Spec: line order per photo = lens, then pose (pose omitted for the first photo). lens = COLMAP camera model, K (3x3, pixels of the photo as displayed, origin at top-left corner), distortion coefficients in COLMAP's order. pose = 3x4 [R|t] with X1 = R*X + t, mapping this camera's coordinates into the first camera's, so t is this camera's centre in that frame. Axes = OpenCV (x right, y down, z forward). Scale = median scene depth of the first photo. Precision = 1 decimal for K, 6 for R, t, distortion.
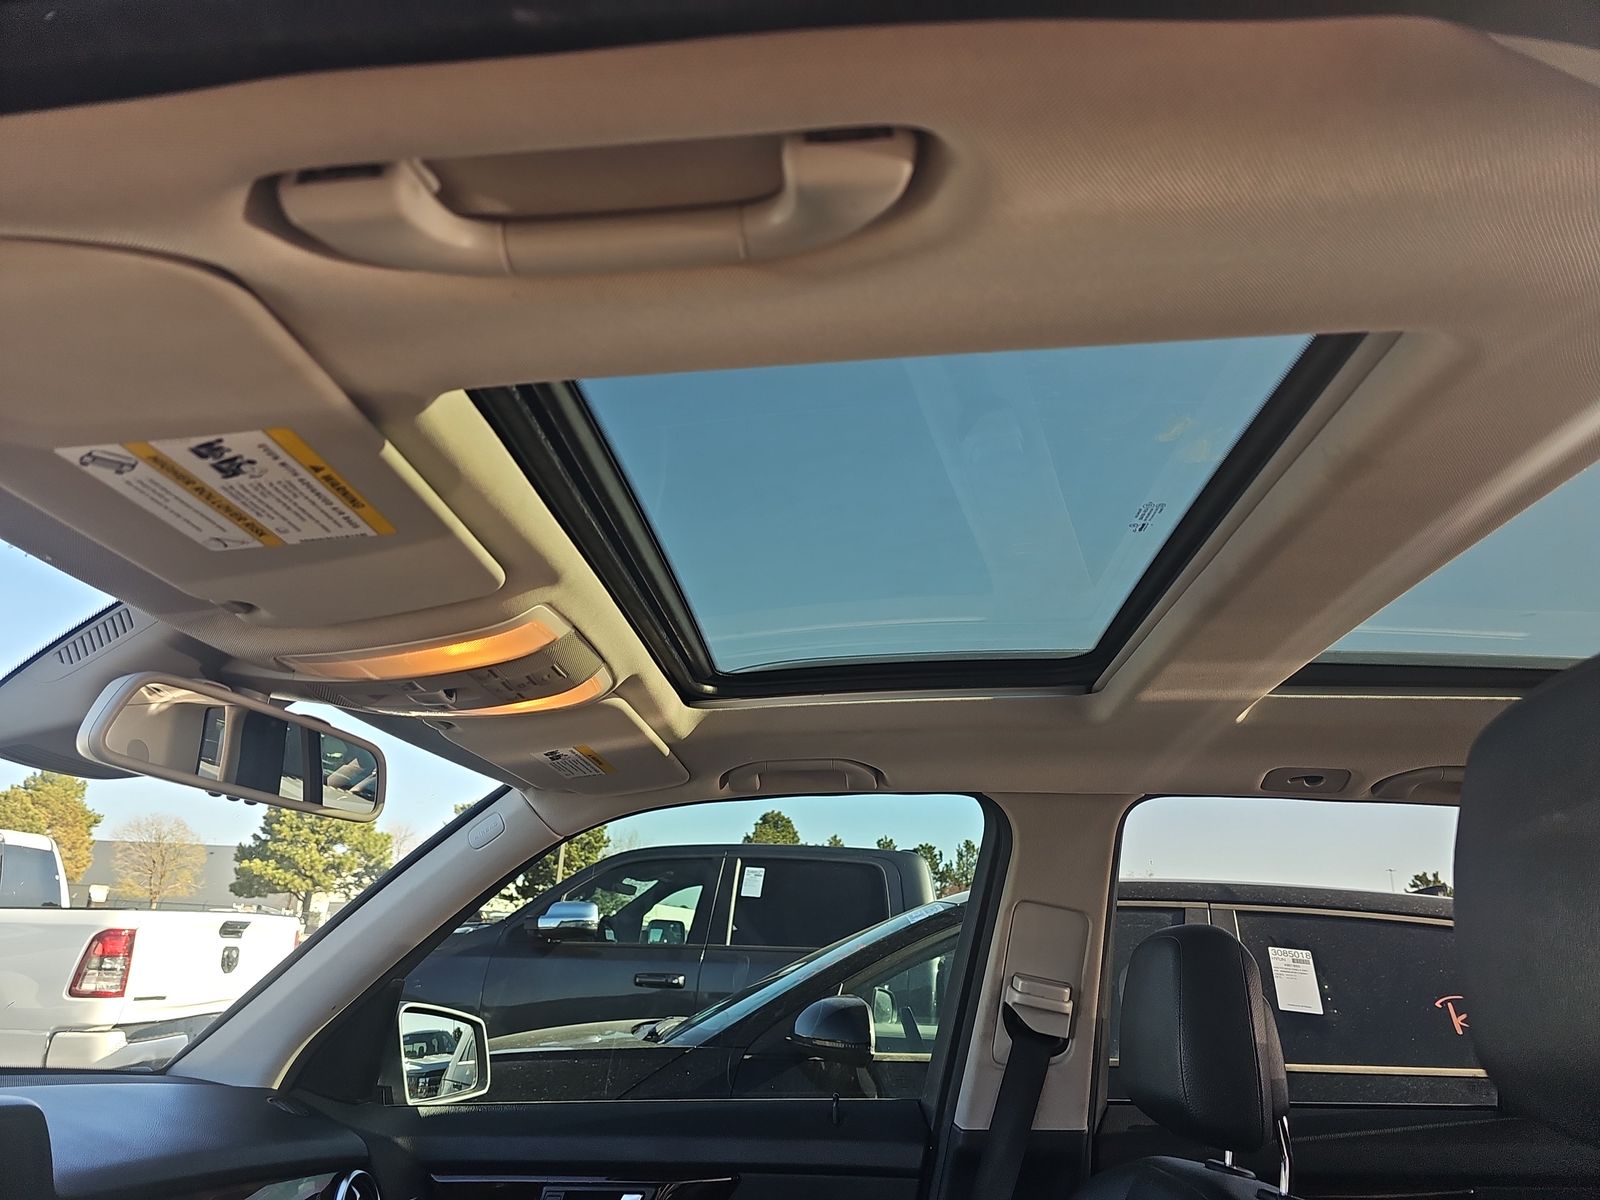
lens RADIAL K [[1117.5, 0, 758.1], [0, 1117.5, 594.6], [0, 0, 1]] dist [0.059990, -0.078086]
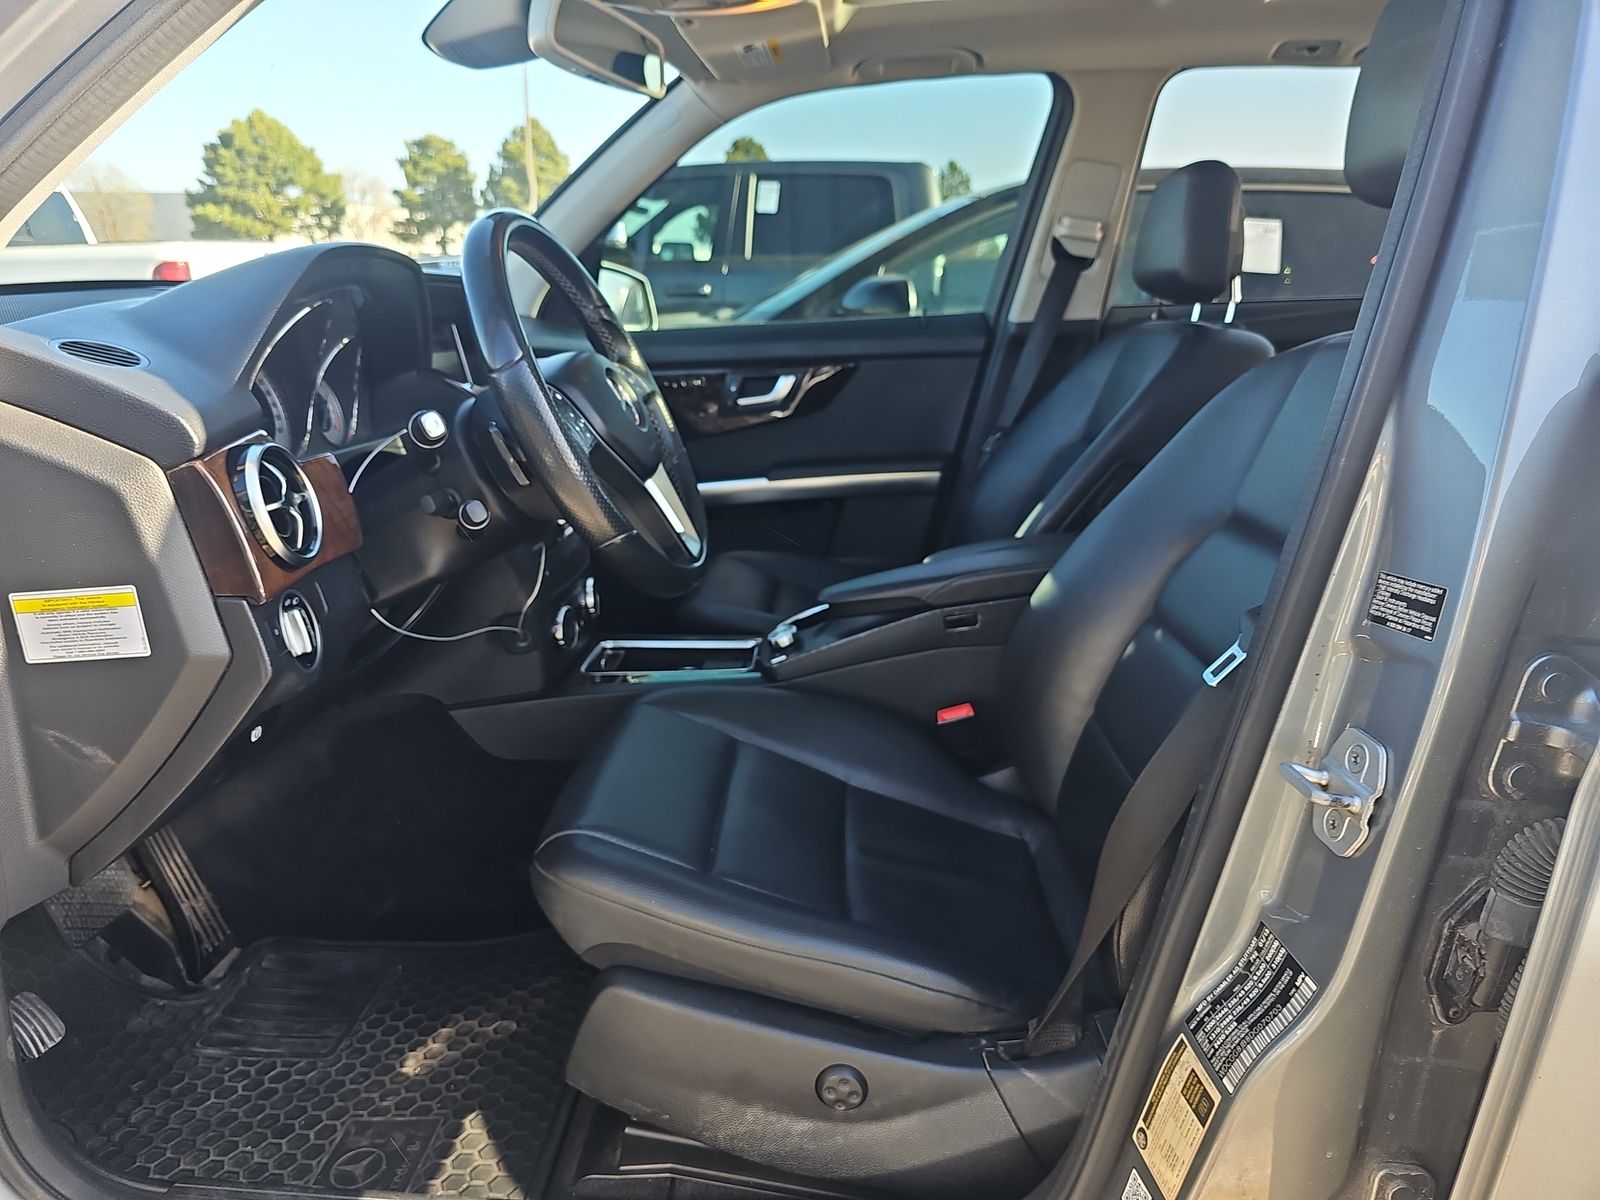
lens RADIAL K [[1117.5, 0, 758.1], [0, 1117.5, 594.6], [0, 0, 1]] dist [0.059990, -0.078086]
pose [[0.999207, -0.038734, 0.009207, -0.164656], [0.027427, 0.837319, 0.546026, -0.034151], [-0.028859, -0.545341, 0.837718, -0.373369]]
